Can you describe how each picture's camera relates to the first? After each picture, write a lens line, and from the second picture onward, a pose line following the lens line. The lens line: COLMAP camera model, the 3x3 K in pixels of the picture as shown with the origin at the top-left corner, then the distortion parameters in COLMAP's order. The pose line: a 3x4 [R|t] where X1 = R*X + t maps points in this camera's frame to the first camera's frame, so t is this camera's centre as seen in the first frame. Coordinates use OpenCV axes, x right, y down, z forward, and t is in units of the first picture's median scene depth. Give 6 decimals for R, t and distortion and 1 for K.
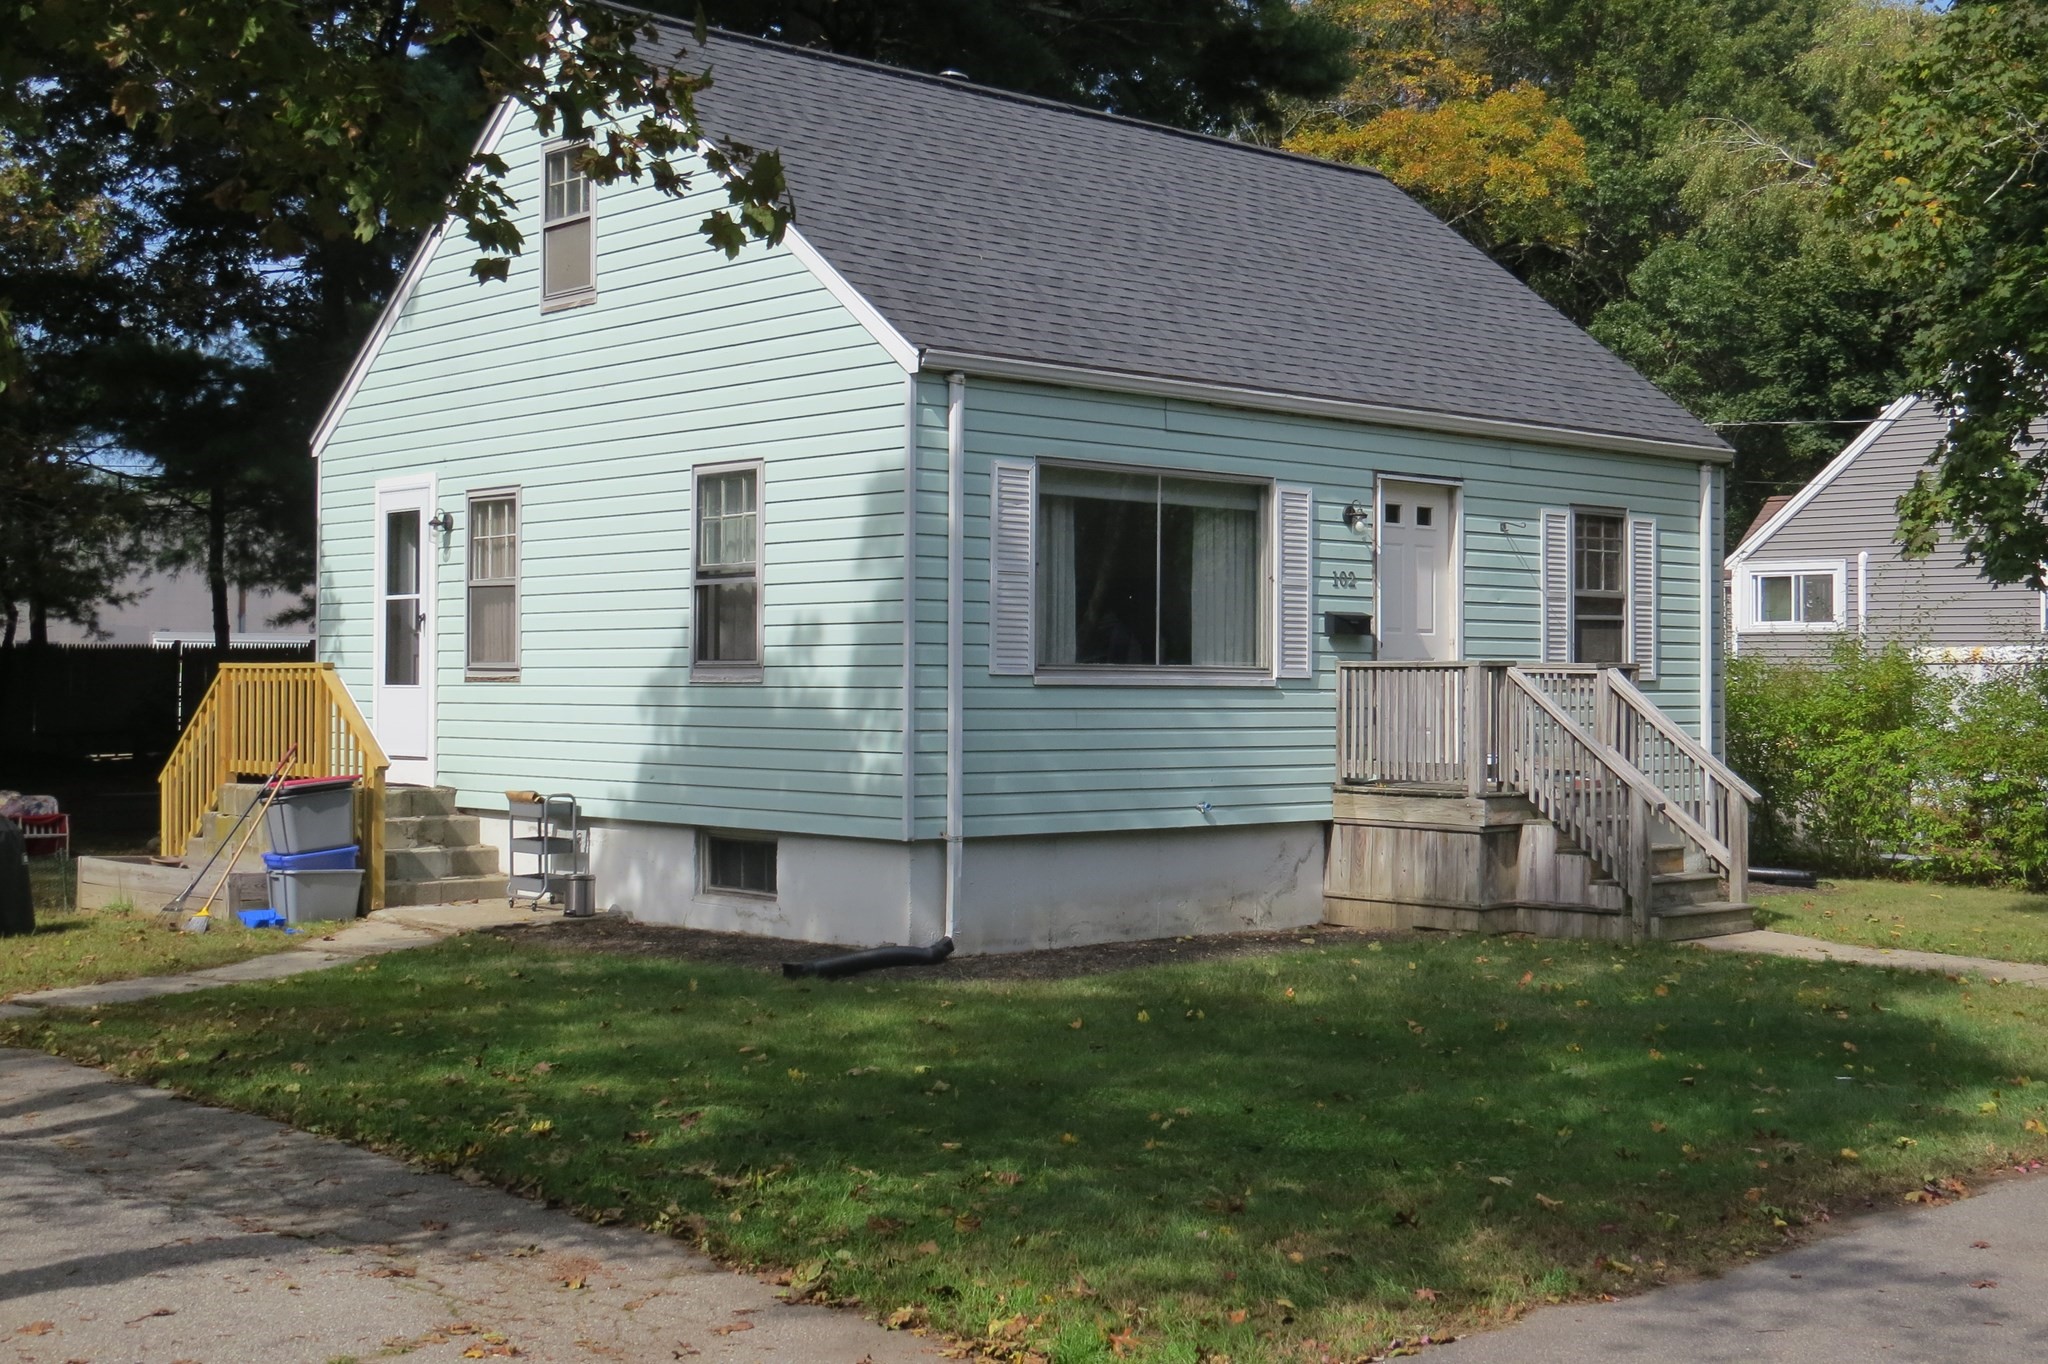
lens RADIAL K [[2552.8, 0, 1024.0], [0, 2552.8, 682.0], [0, 0, 1]] dist [-0.075658, 0.018604]
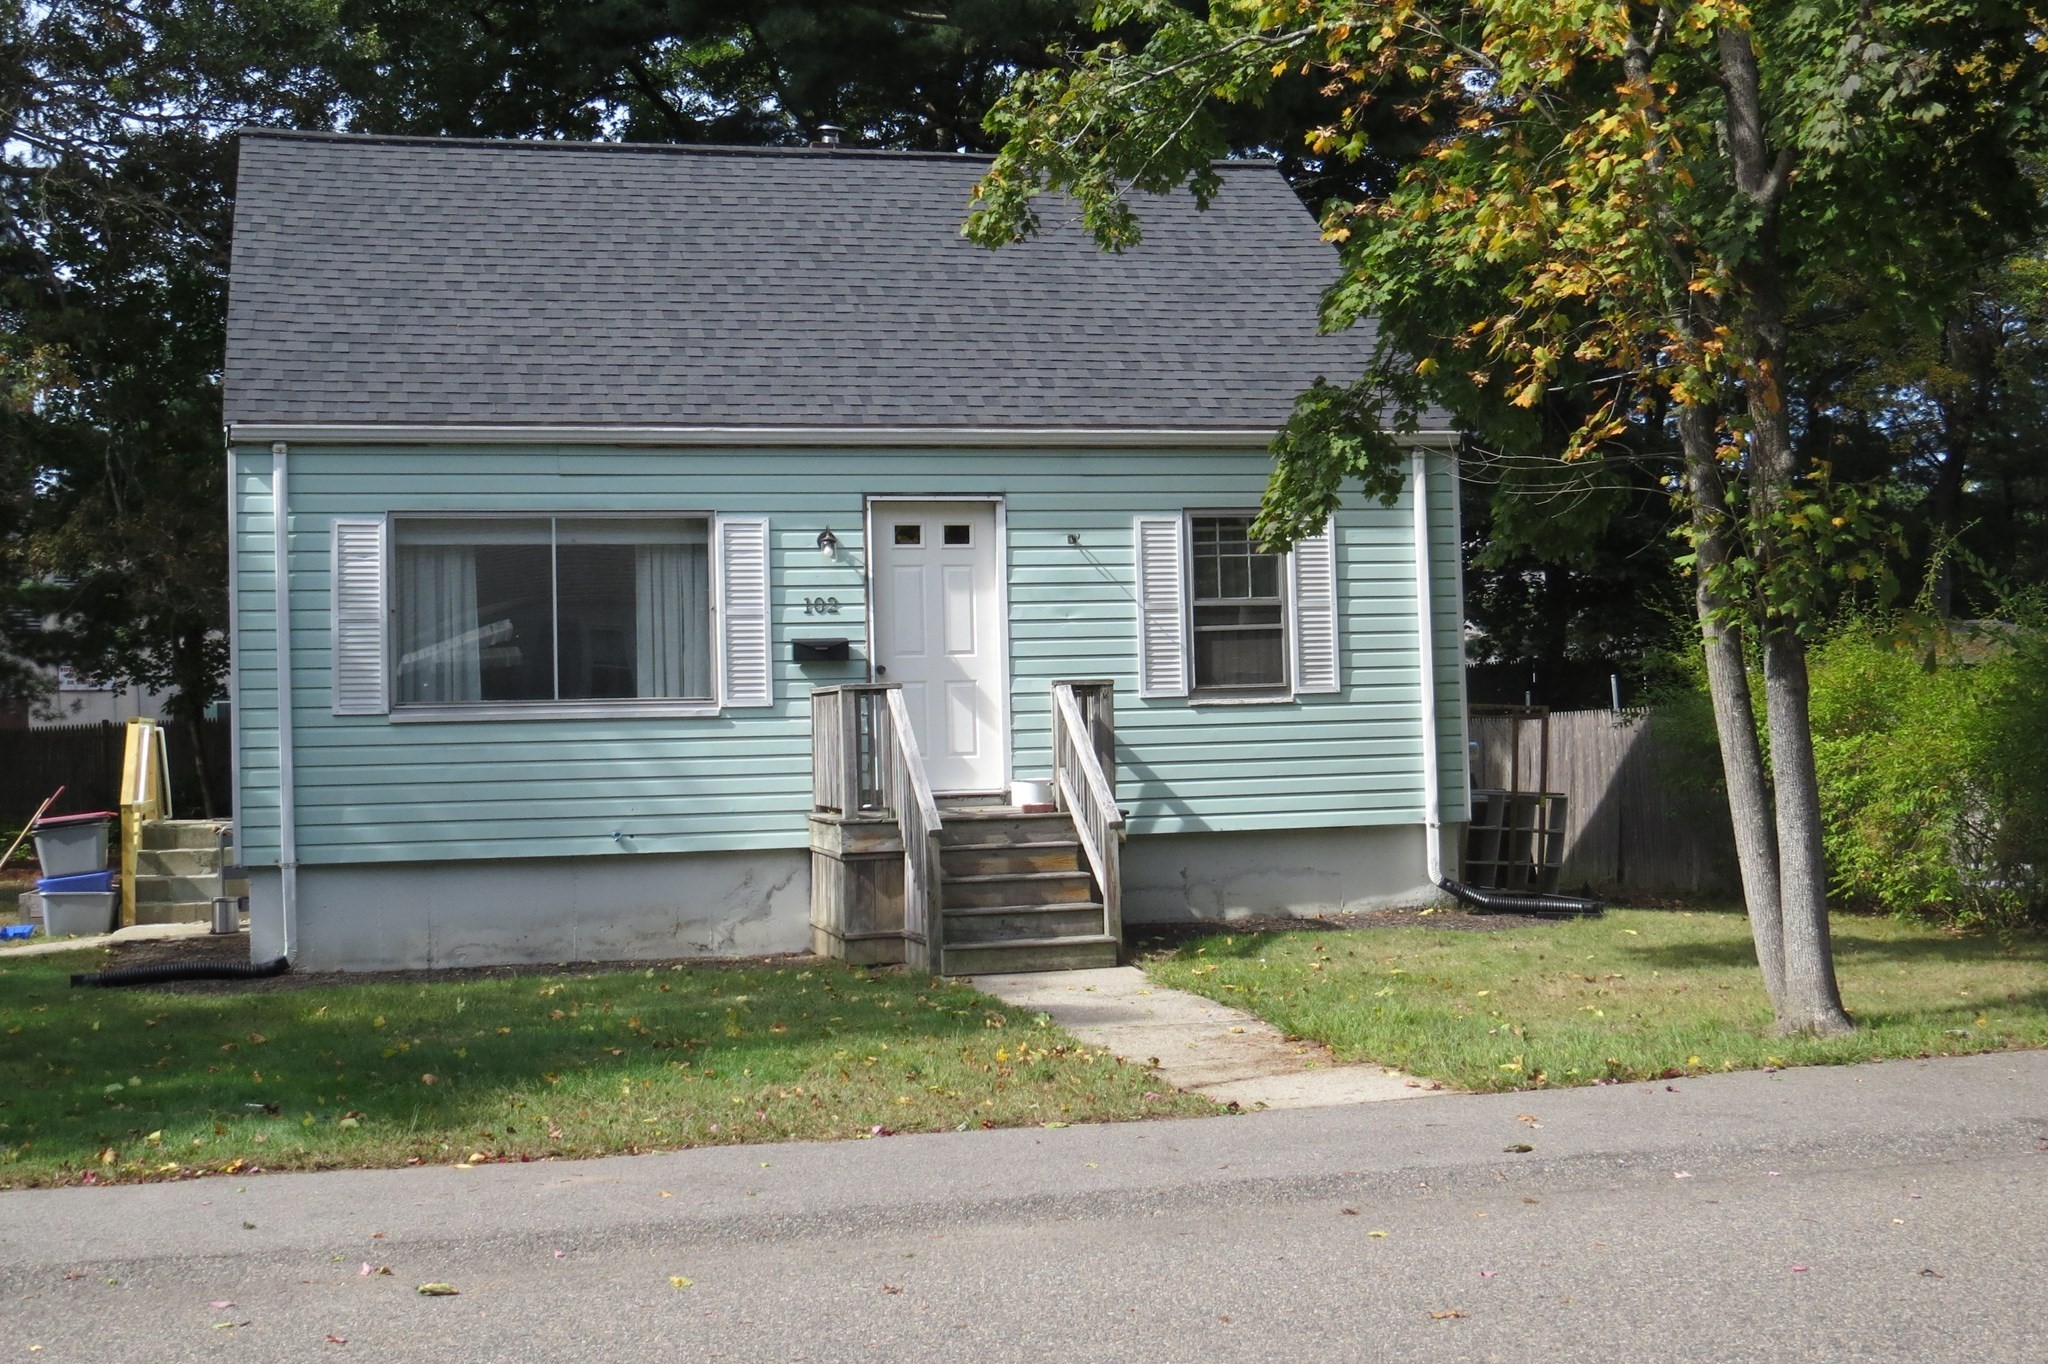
lens RADIAL K [[2552.8, 0, 1024.0], [0, 2552.8, 682.0], [0, 0, 1]] dist [-0.075658, 0.018604]
pose [[0.881548, -0.035171, -0.470782, 0.671586], [0.030167, 0.999380, -0.018172, 0.010202], [0.471129, 0.001817, 0.882062, 0.161003]]
